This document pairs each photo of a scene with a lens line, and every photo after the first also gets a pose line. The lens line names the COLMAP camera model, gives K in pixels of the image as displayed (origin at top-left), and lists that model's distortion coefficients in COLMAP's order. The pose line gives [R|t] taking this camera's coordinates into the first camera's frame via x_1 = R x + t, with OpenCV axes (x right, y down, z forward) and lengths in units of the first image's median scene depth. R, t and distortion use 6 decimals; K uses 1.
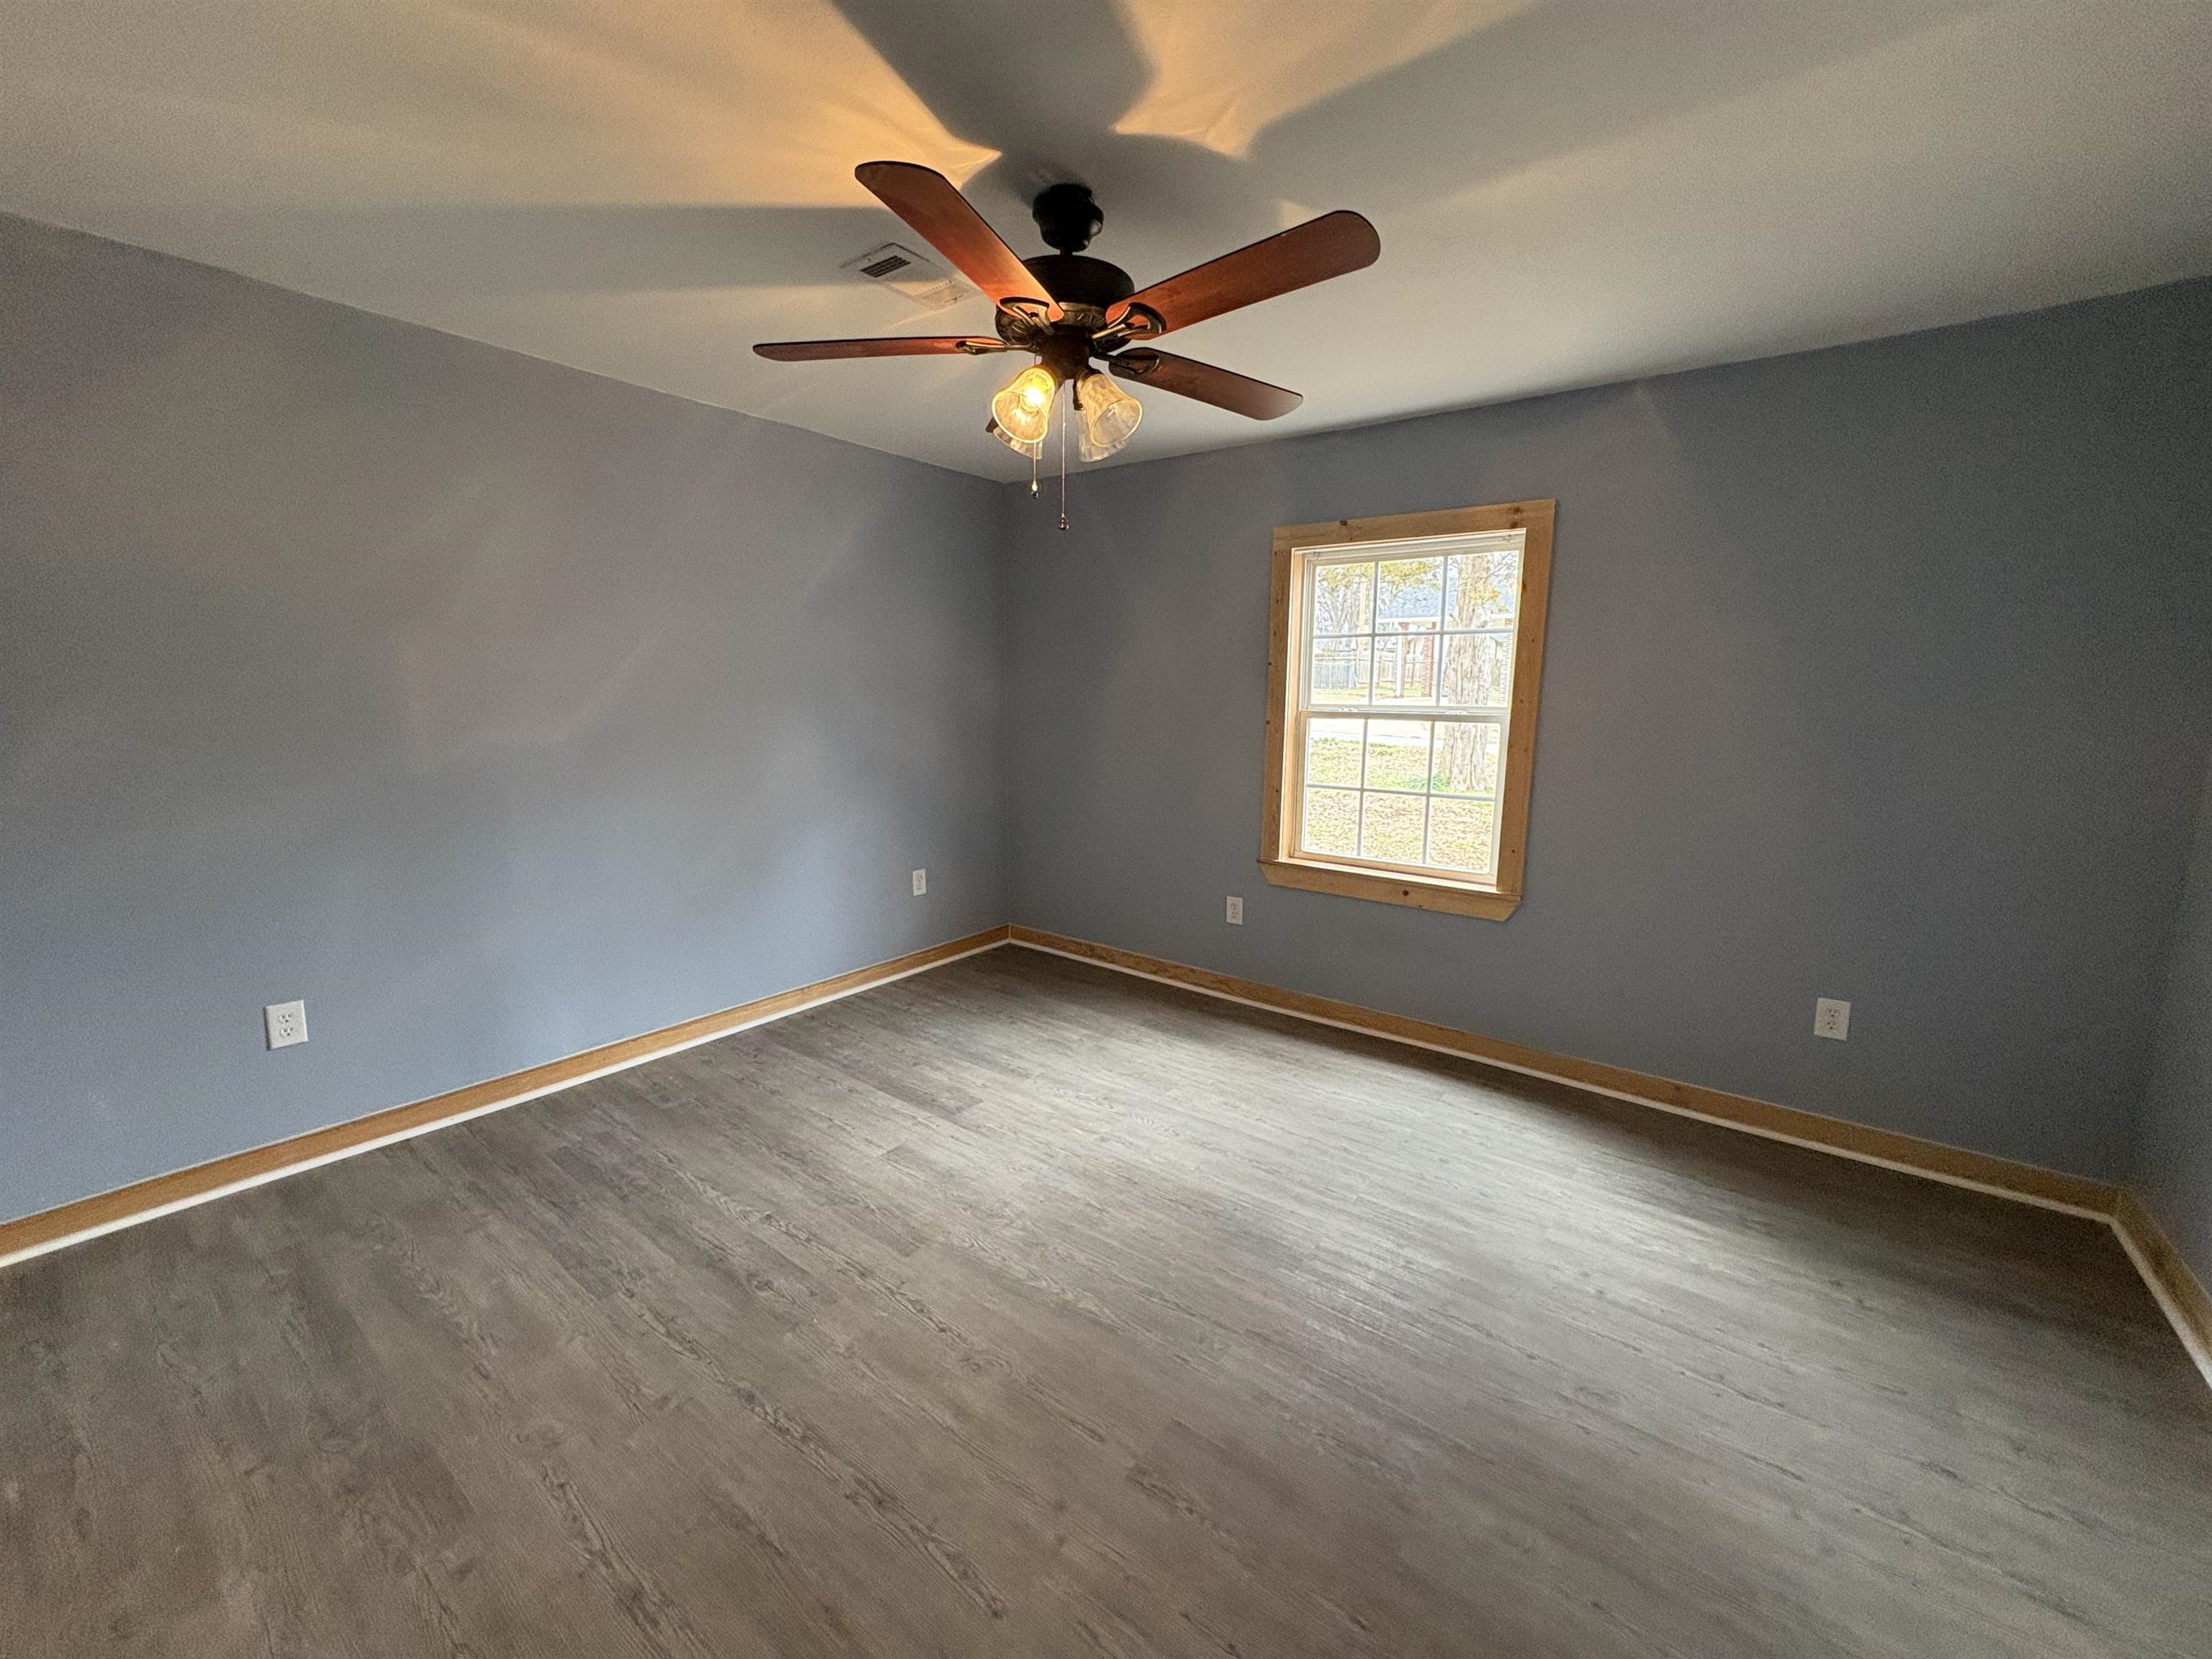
lens RADIAL K [[877.6, 0, 1104.2], [0, 877.6, 830.6], [0, 0, 1]] dist [-0.001638, 0.000529]
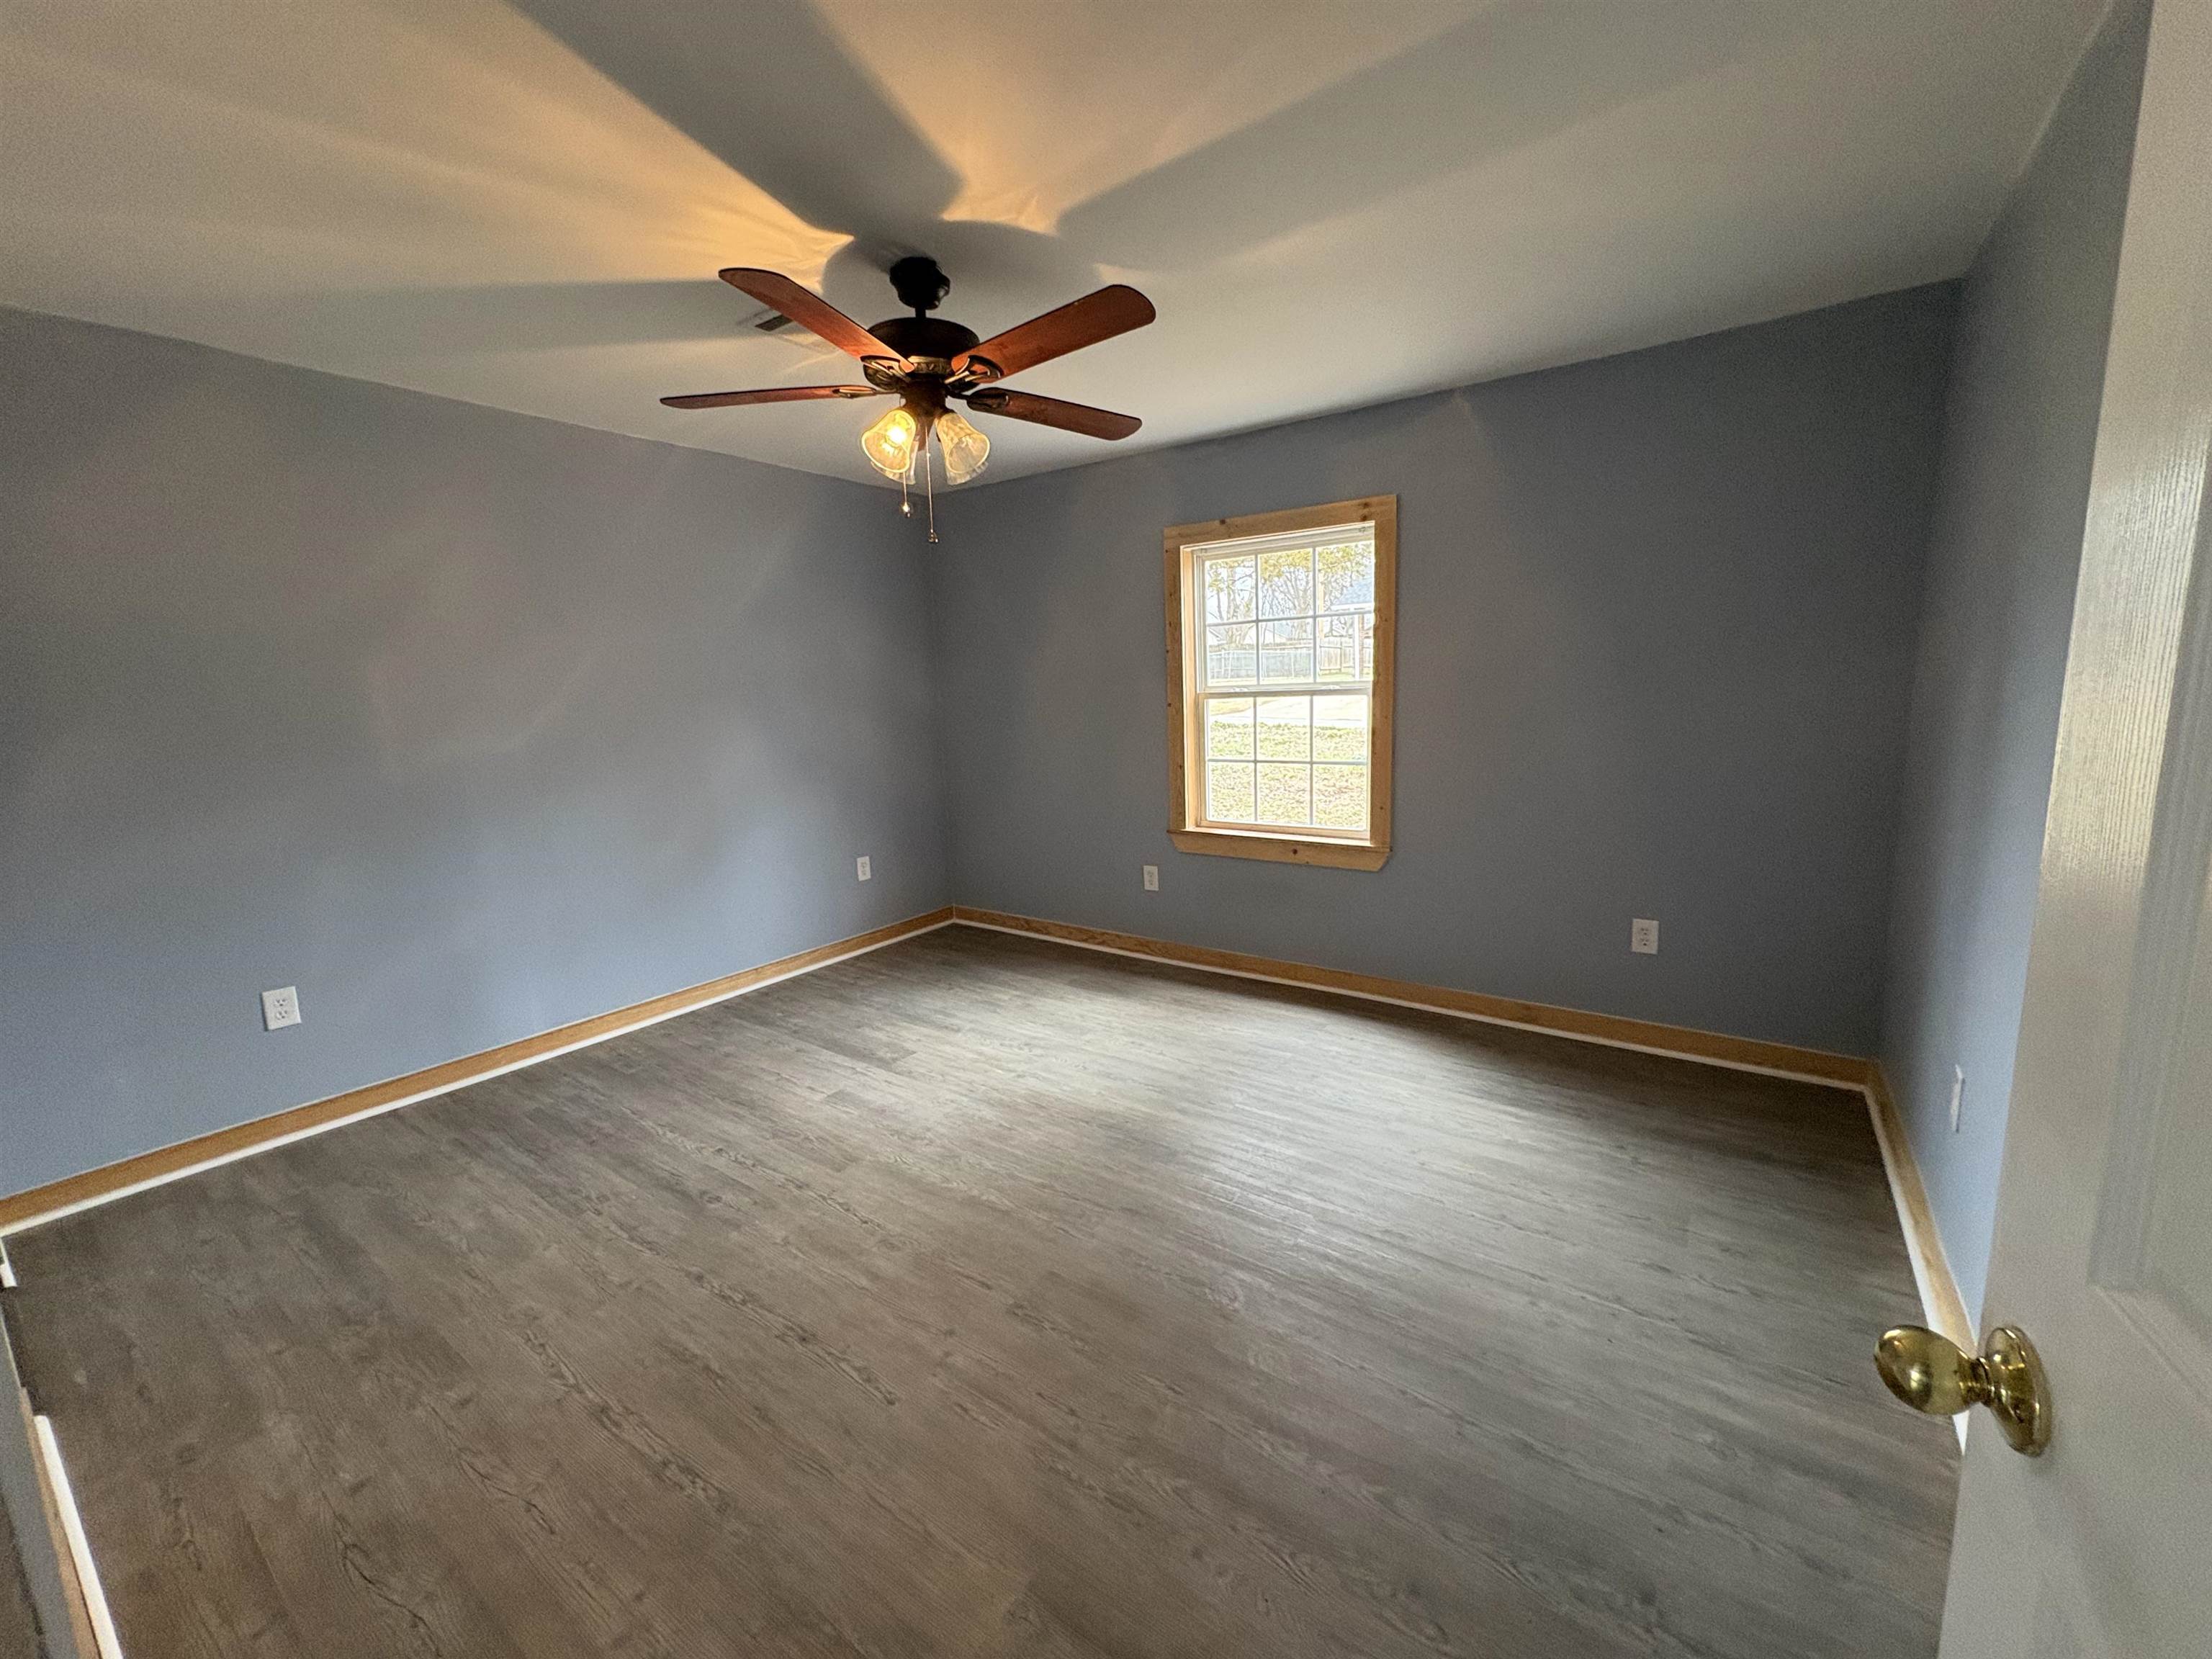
lens RADIAL K [[877.6, 0, 1103.2], [0, 877.6, 831.5], [0, 0, 1]] dist [-0.001638, 0.000529]
pose [[0.998592, -0.047645, 0.023303, 0.117886], [0.047579, 0.998862, 0.003365, 0.047080], [-0.023437, -0.002252, 0.999723, -0.167031]]
